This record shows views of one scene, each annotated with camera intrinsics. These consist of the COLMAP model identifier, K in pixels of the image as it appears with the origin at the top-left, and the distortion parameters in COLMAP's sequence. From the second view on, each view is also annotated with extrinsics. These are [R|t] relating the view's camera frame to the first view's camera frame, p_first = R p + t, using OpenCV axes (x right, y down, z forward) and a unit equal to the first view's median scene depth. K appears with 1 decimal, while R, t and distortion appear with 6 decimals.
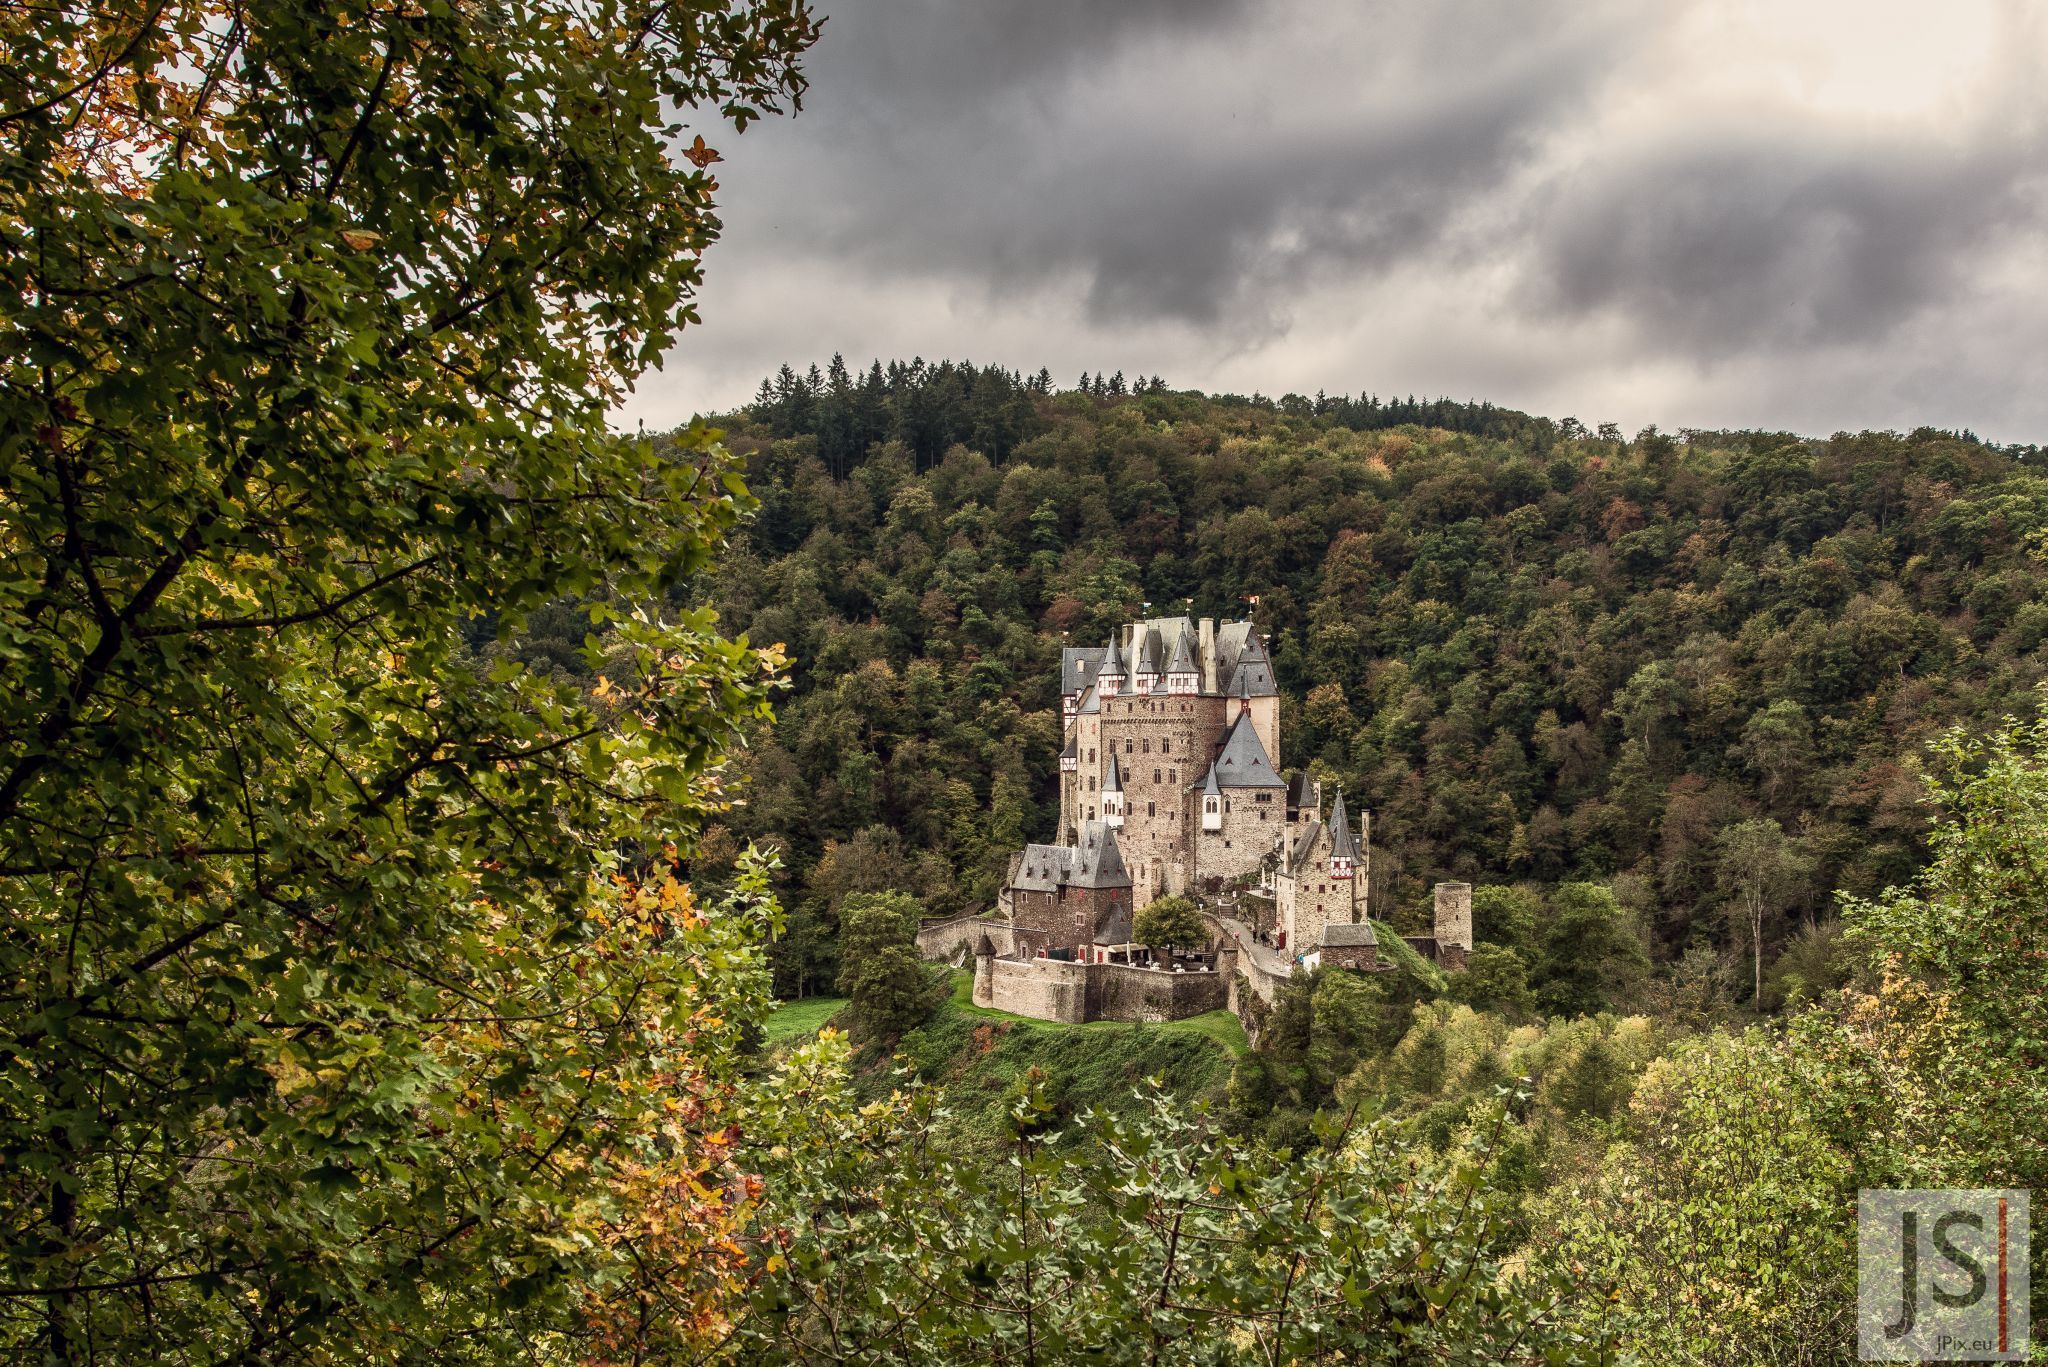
lens RADIAL K [[1869.7, 0, 1078.6], [0, 1869.7, 850.1], [0, 0, 1]] dist [0.011897, -0.002025]
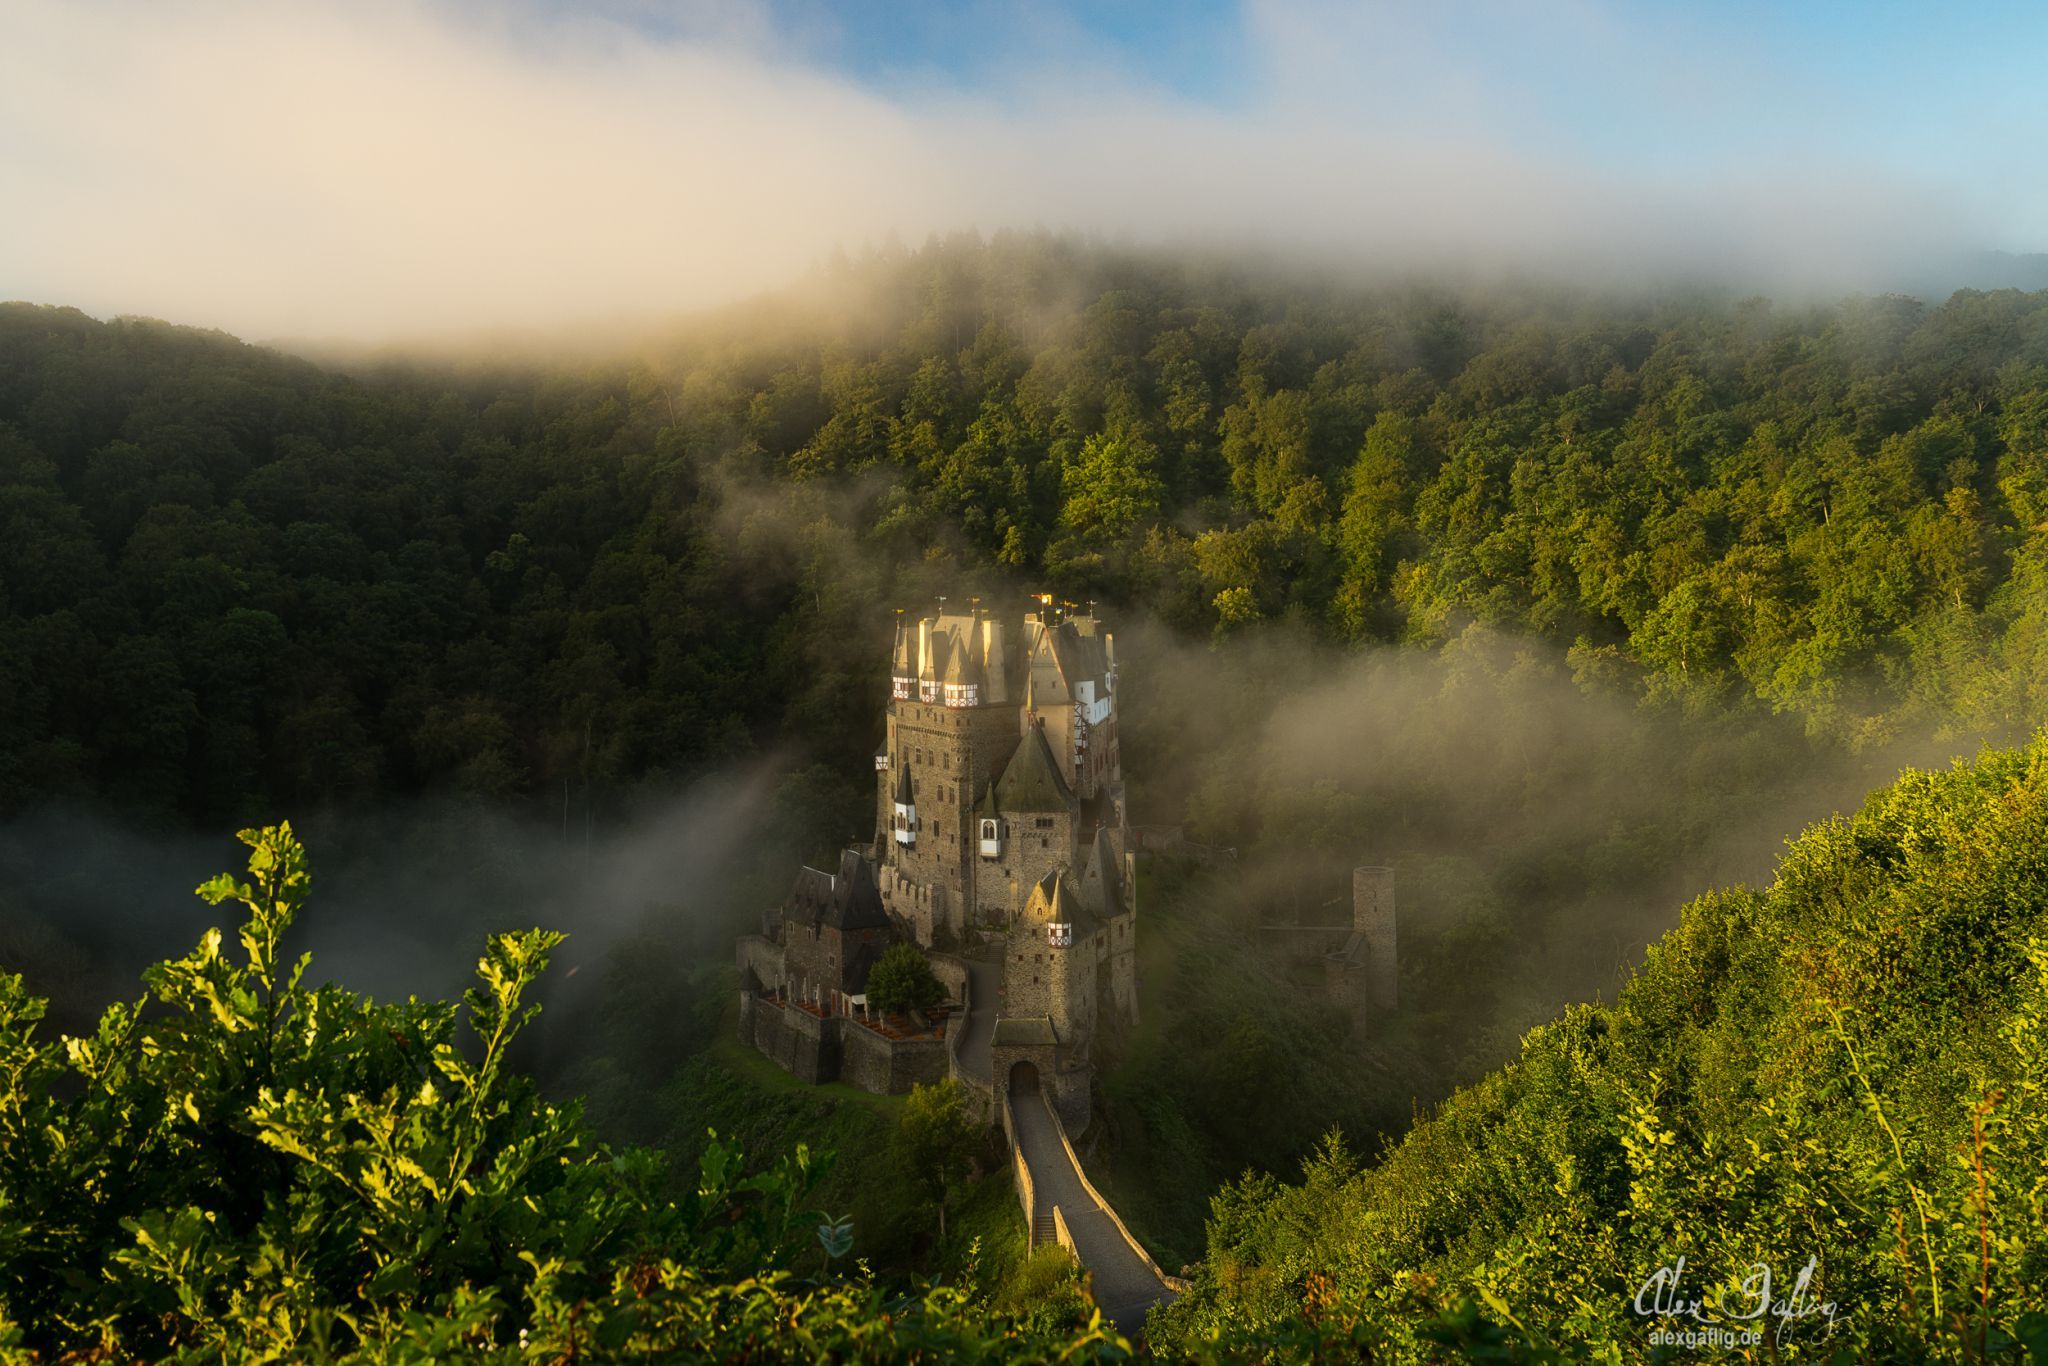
lens RADIAL K [[1980.1, 0, 1025.1], [0, 1980.1, 541.9], [0, 0, 1]] dist [0.009375, 0.000025]
pose [[0.986195, -0.011101, -0.165215, 0.246923], [0.002348, 0.998587, -0.053080, -0.111867], [0.165571, 0.051960, 0.984828, 0.047329]]
